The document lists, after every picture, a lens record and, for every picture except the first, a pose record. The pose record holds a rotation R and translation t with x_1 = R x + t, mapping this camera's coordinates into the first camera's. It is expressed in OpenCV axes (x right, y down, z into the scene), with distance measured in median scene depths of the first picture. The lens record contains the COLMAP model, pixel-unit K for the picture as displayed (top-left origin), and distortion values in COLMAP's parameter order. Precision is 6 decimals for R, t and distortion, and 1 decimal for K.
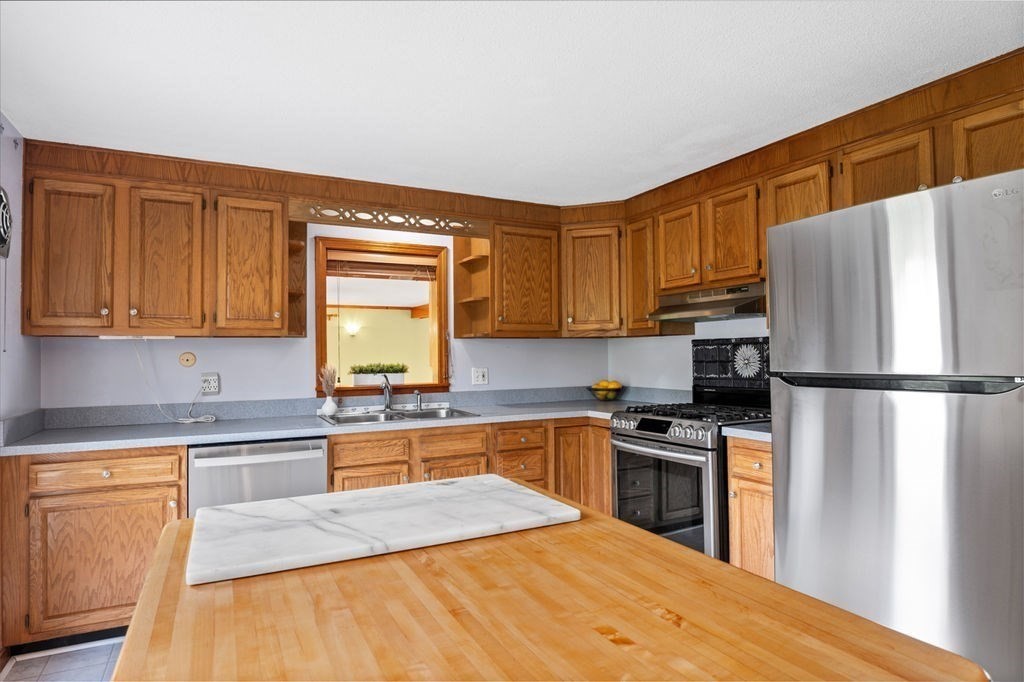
lens RADIAL K [[578.6, 0, 512.0], [0, 578.6, 341.0], [0, 0, 1]] dist [-0.017207, -0.001103]
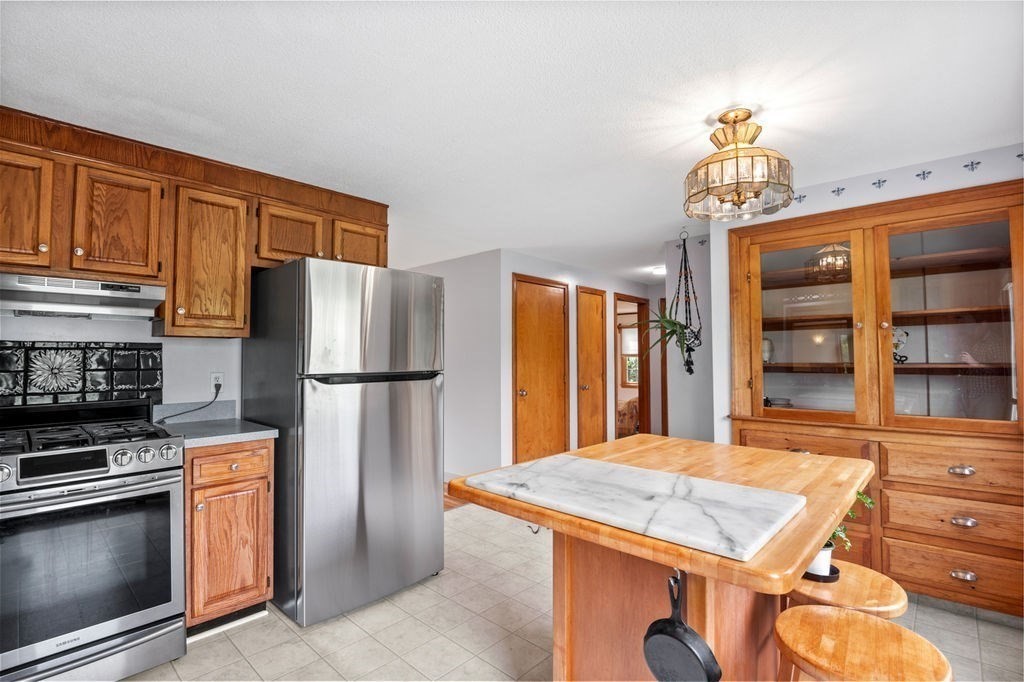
lens RADIAL K [[471.0, 0, 512.0], [0, 471.0, 341.0], [0, 0, 1]] dist [-0.000641, -0.000251]
pose [[-0.328881, 0.044280, 0.943333, -0.586782], [-0.013702, 0.998571, -0.051650, 0.024980], [-0.944272, -0.029913, -0.327805, 0.842298]]
